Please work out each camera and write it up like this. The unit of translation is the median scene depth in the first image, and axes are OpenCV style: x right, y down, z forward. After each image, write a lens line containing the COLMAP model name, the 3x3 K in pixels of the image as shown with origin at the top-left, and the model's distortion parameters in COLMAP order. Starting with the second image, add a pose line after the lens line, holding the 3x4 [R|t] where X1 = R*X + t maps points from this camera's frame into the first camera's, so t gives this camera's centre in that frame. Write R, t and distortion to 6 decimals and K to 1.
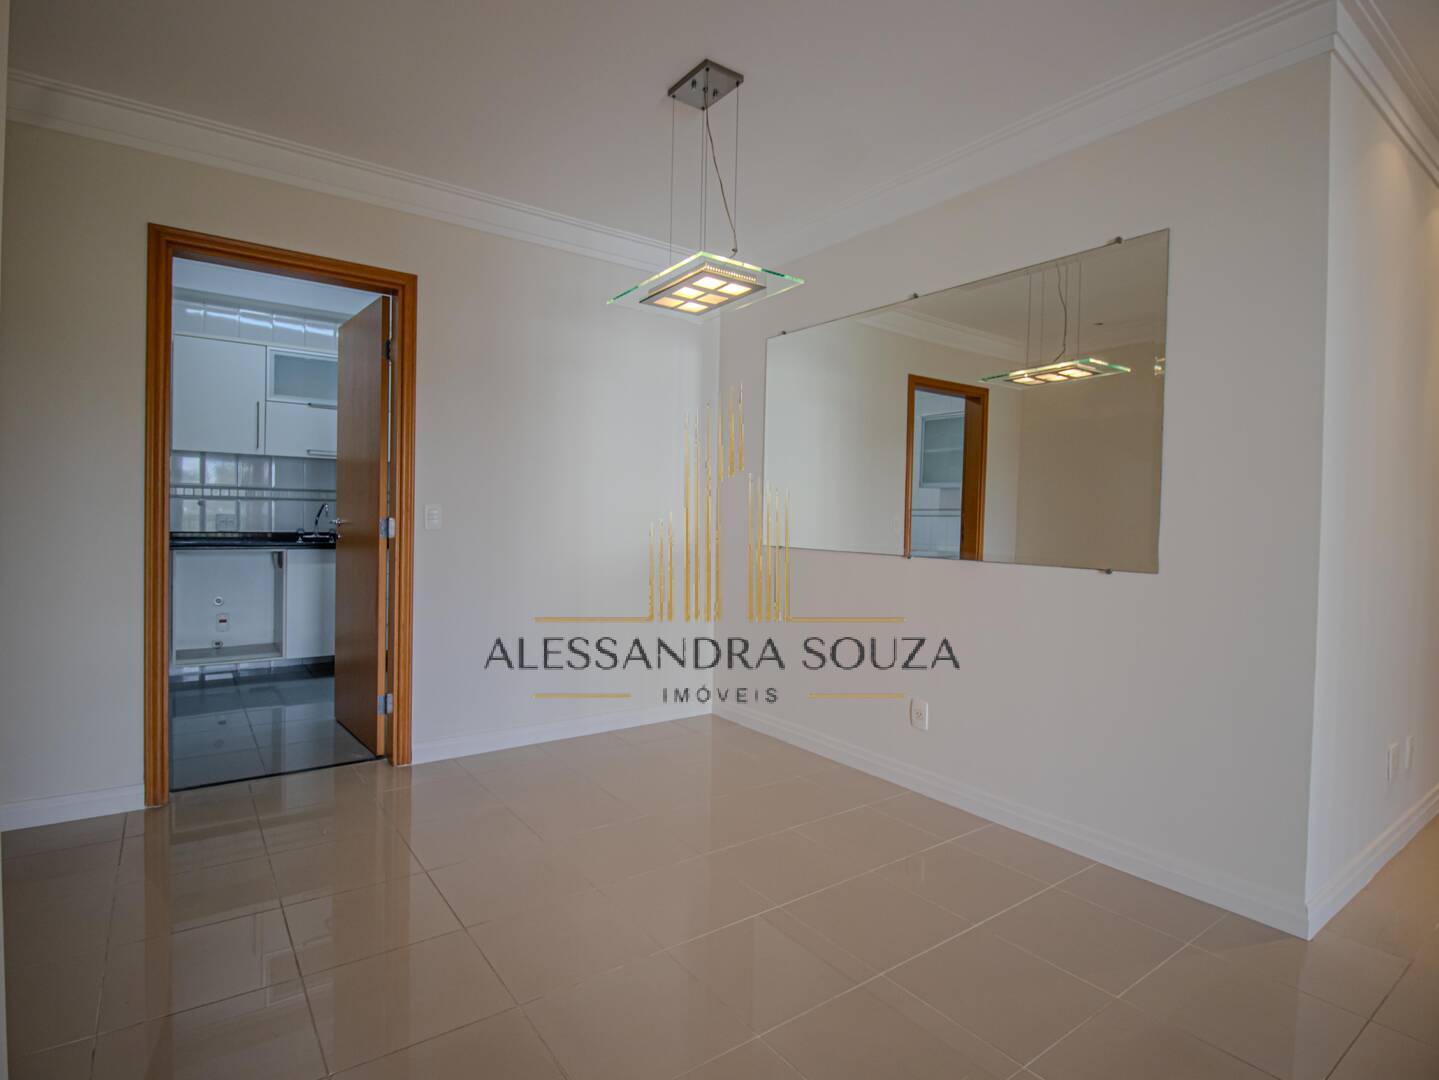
lens RADIAL K [[751.4, 0, 723.0], [0, 751.4, 533.7], [0, 0, 1]] dist [0.005110, -0.017751]
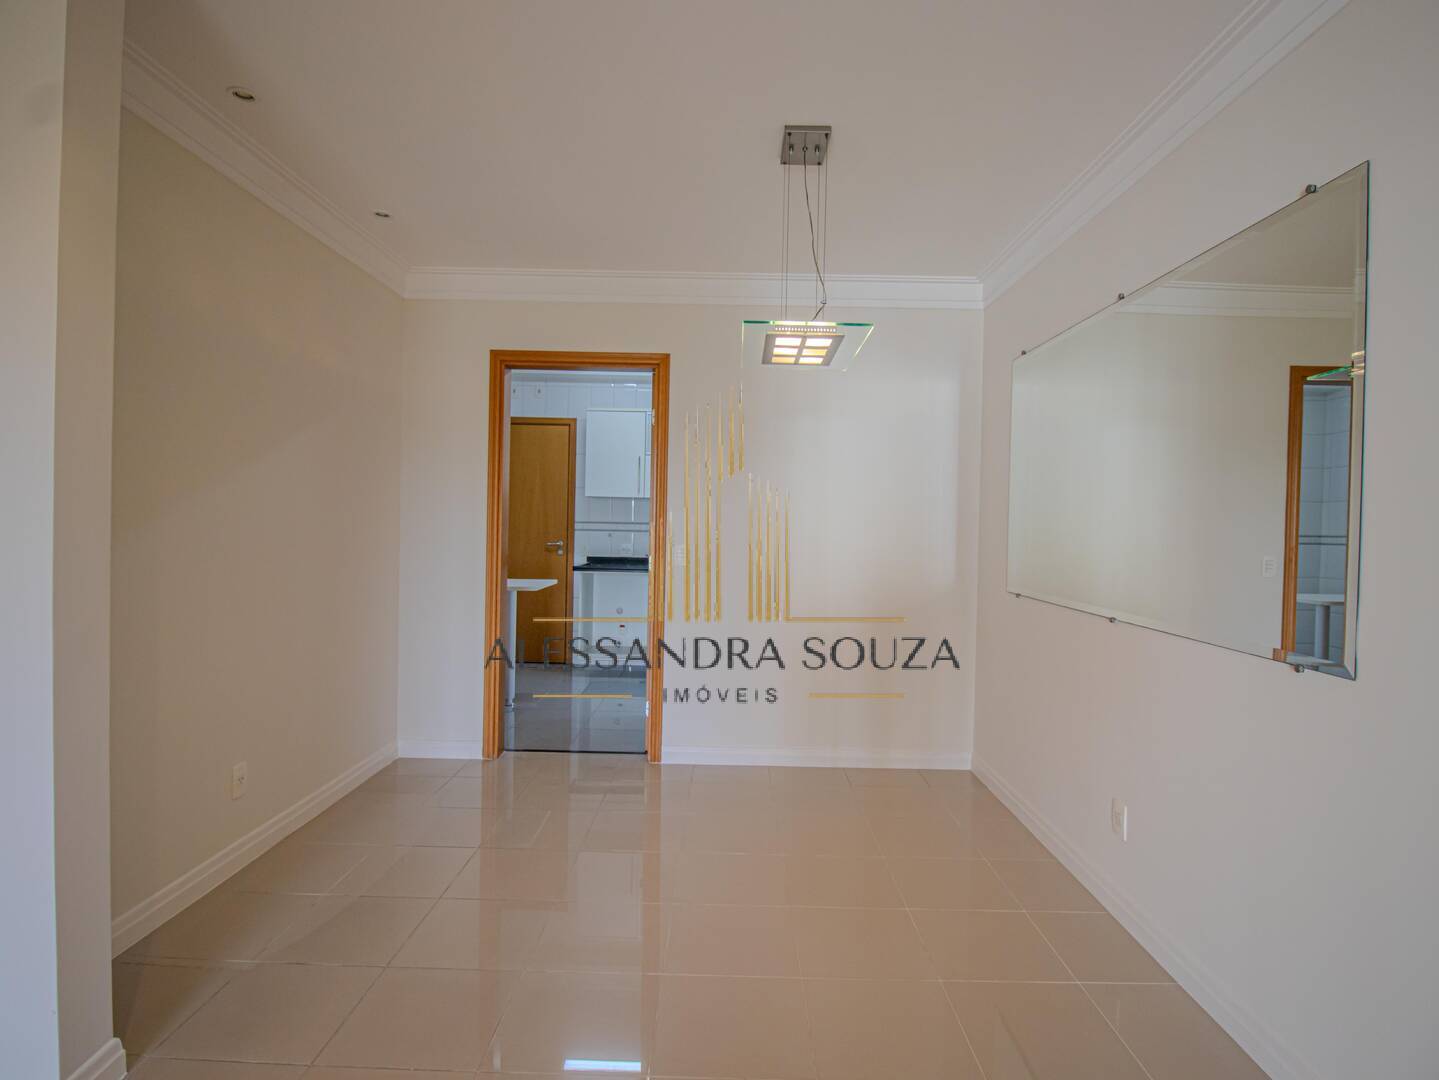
lens RADIAL K [[751.4, 0, 723.0], [0, 751.4, 533.7], [0, 0, 1]] dist [0.005110, -0.017751]
pose [[0.800187, 0.004970, -0.599730, 0.379490], [-0.017026, 0.999751, -0.014432, -0.041221], [0.599509, 0.021759, 0.800072, 0.099050]]
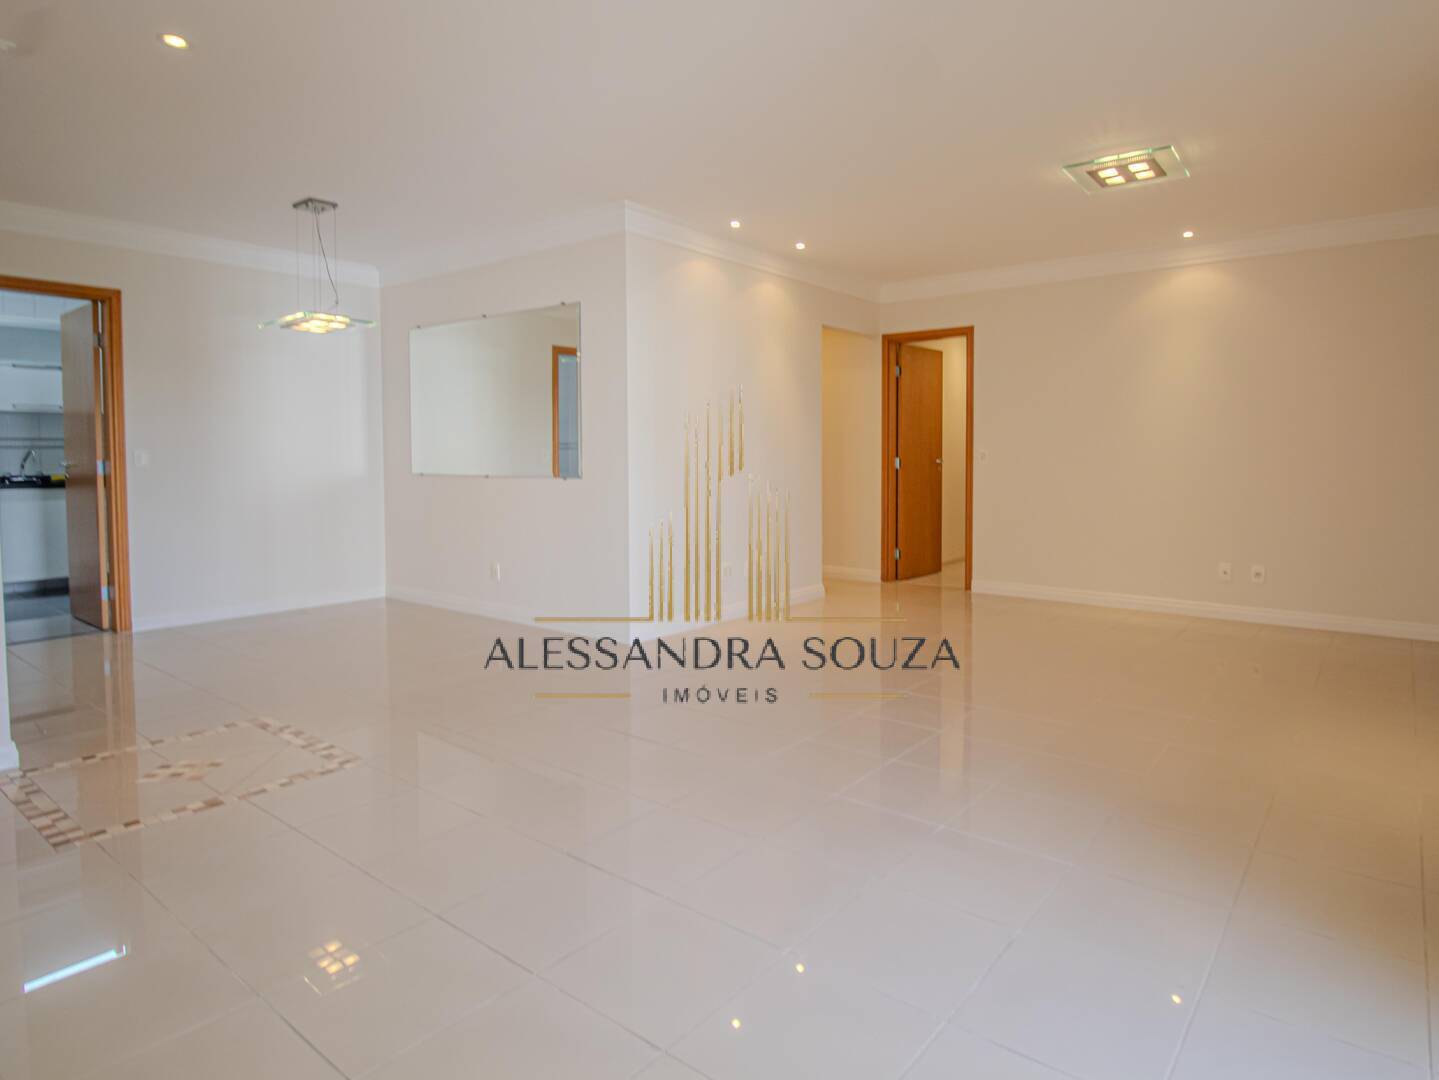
lens RADIAL K [[838.6, 0, 786.0], [0, 838.6, 479.9], [0, 0, 1]] dist [0.000906, -0.000344]
pose [[0.959449, -0.033764, 0.279853, 0.345105], [0.028677, 0.999341, 0.022254, 0.016637], [-0.280420, -0.013327, 0.959785, -0.884173]]
